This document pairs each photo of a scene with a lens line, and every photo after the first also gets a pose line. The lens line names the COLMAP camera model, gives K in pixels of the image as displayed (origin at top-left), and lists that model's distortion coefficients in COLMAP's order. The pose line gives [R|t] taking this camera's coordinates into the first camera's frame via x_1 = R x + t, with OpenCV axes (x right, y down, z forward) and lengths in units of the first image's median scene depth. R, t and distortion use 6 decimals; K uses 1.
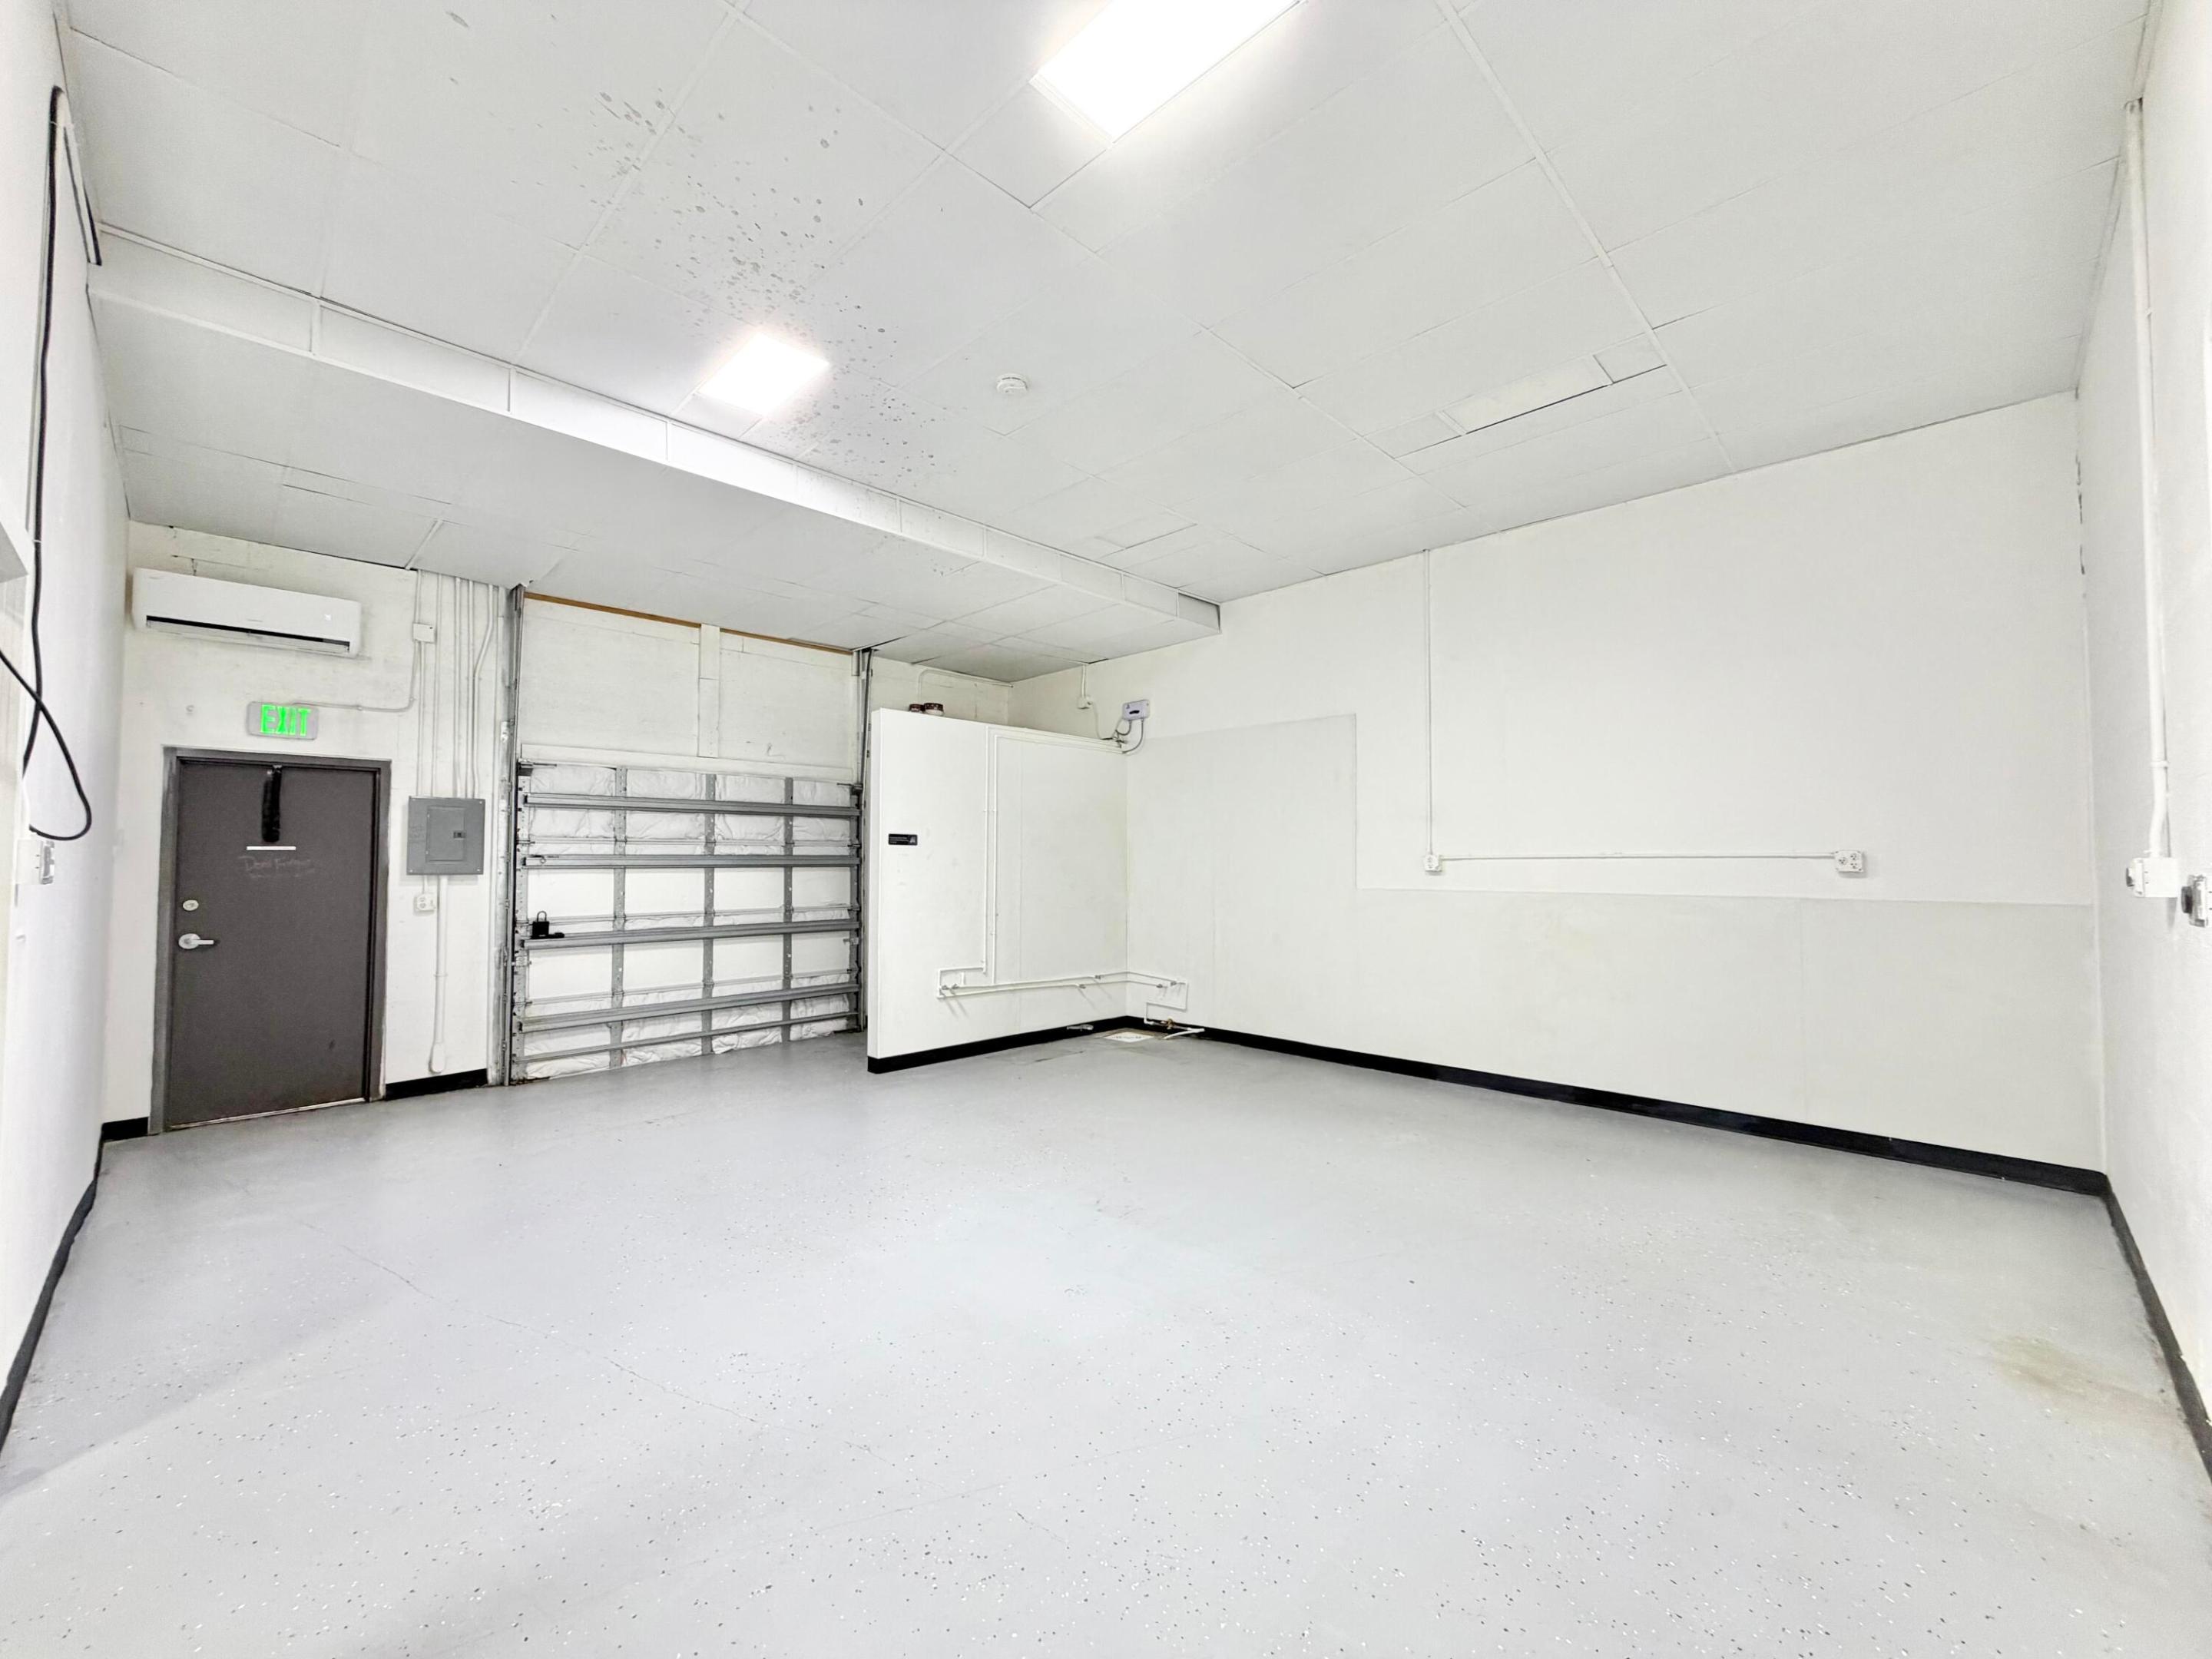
lens RADIAL K [[883.3, 0, 1097.7], [0, 883.3, 828.5], [0, 0, 1]] dist [0.013222, 0.000011]
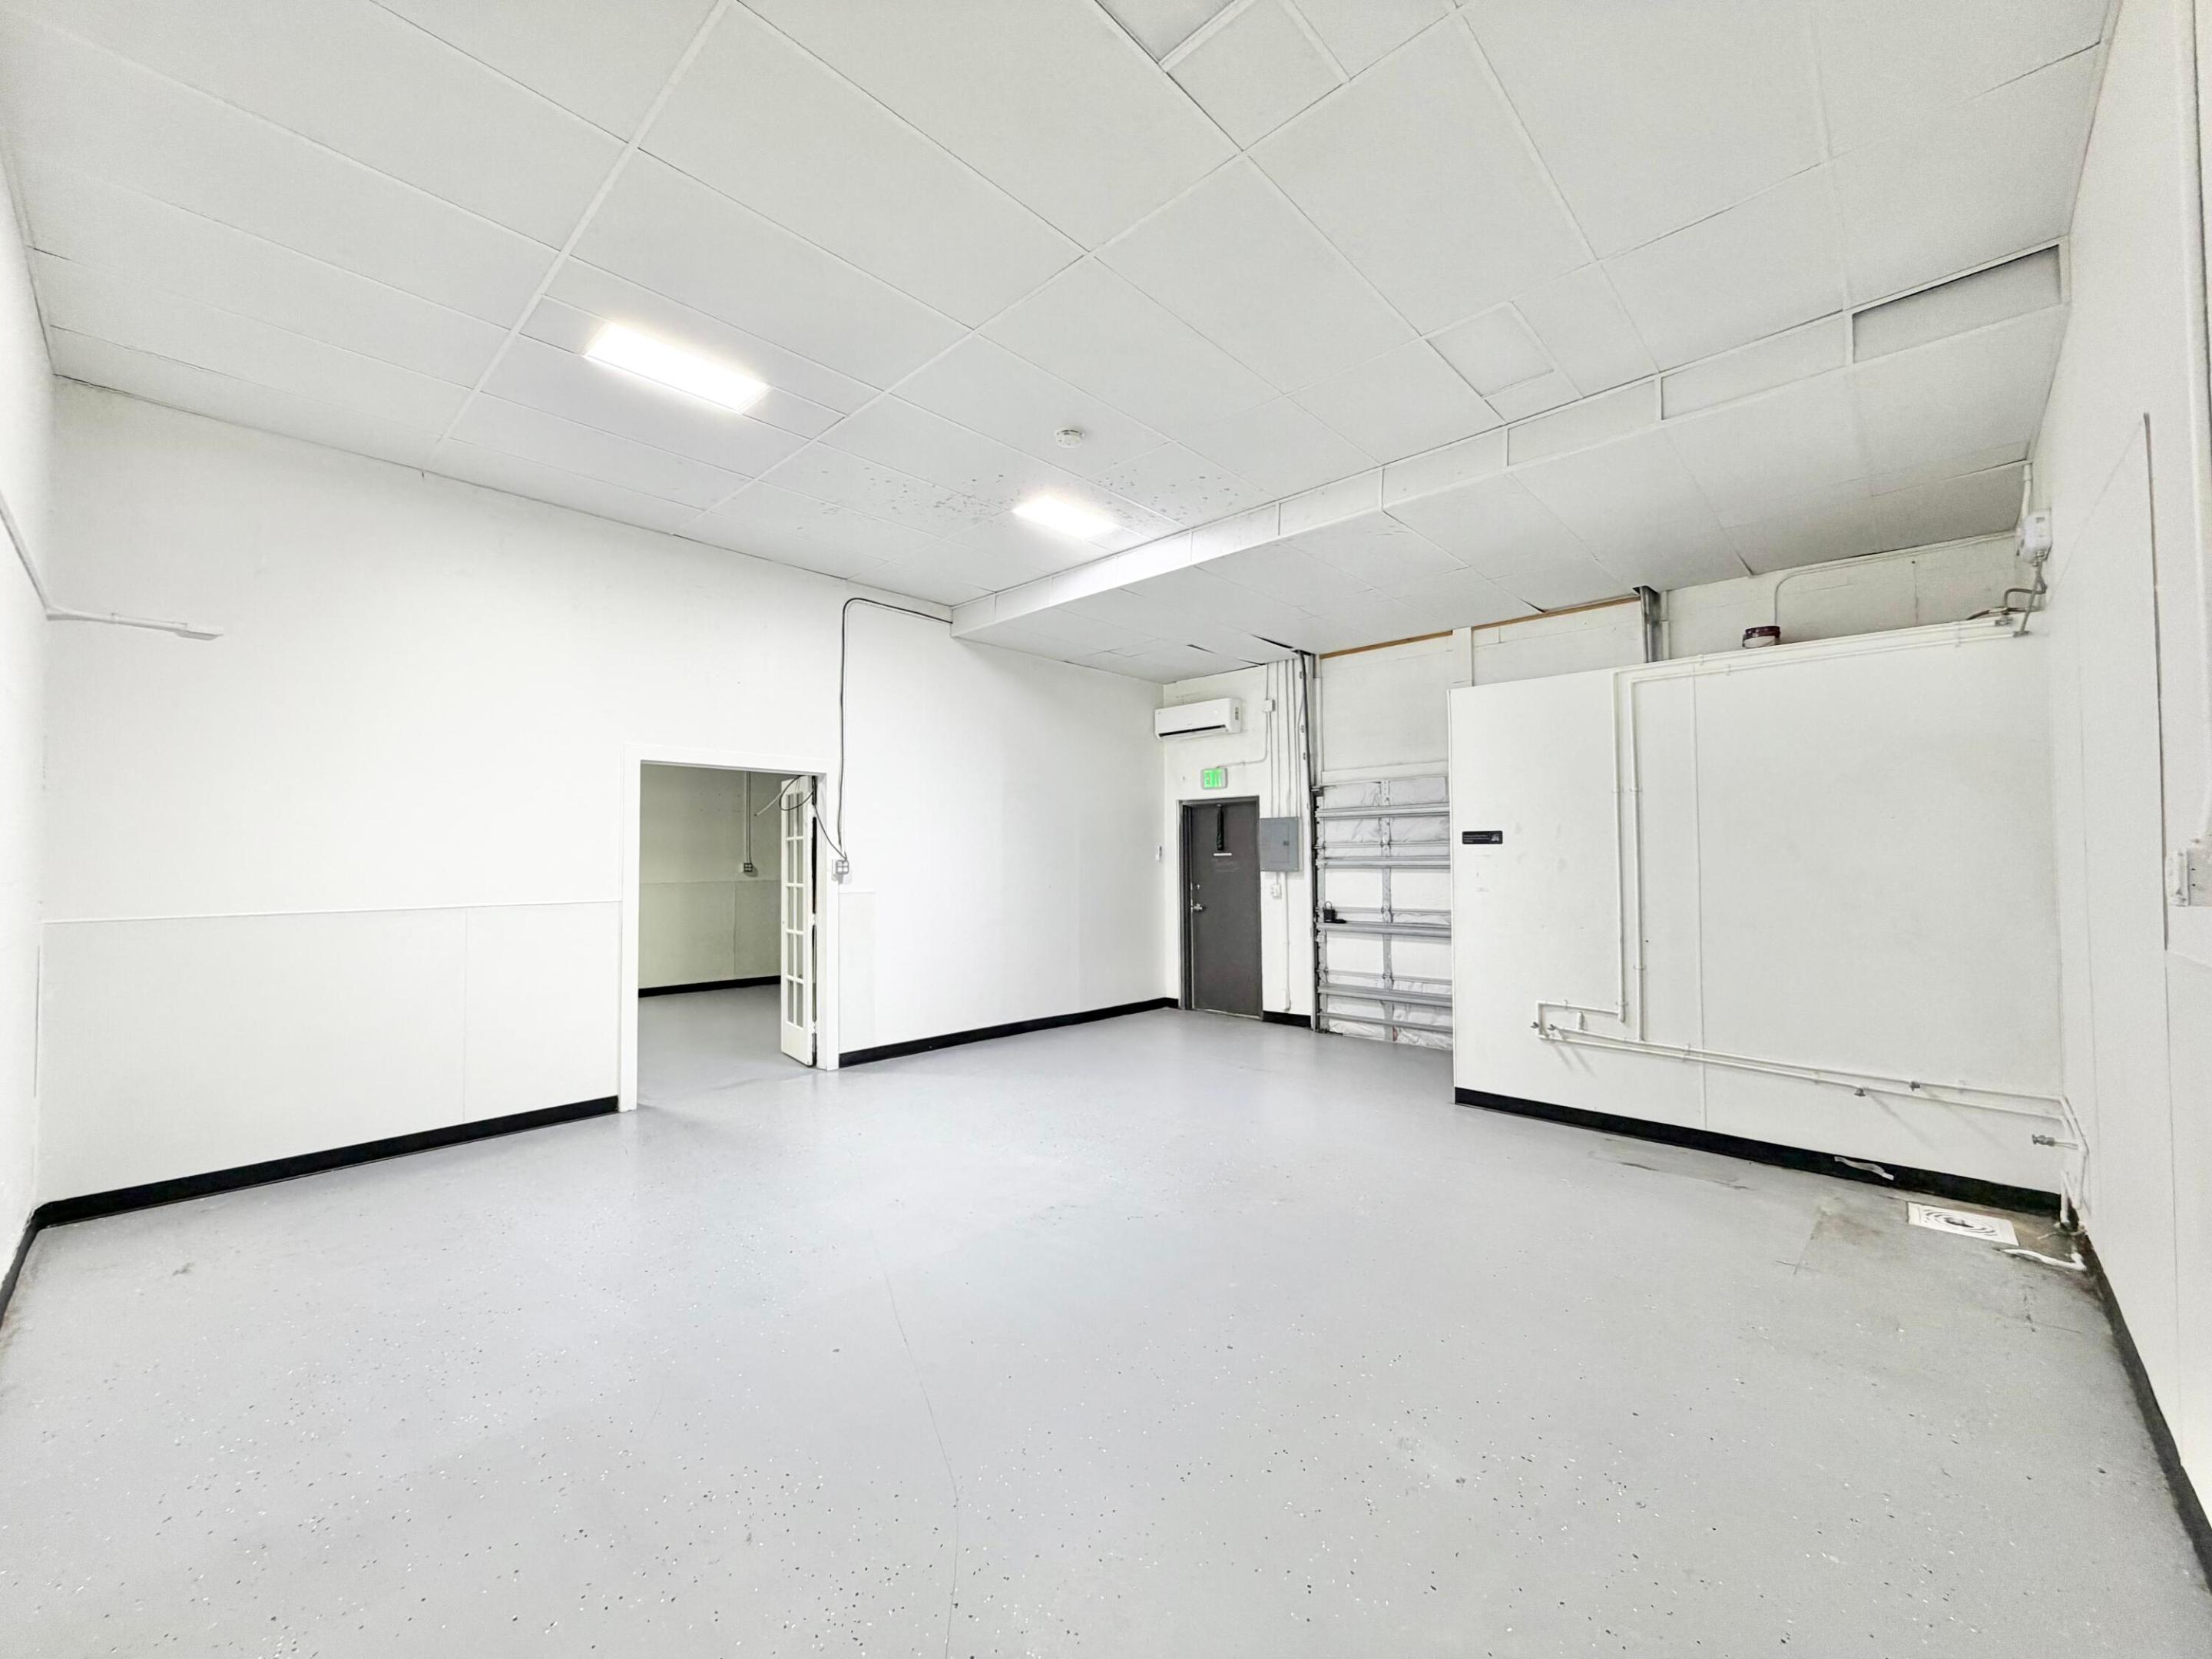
lens RADIAL K [[883.3, 0, 1097.7], [0, 883.3, 828.5], [0, 0, 1]] dist [0.013222, 0.000011]
pose [[0.026553, -0.035724, -0.999009, 0.630854], [0.043089, 0.998473, -0.034560, 0.017865], [0.998718, -0.042128, 0.028052, 0.625615]]
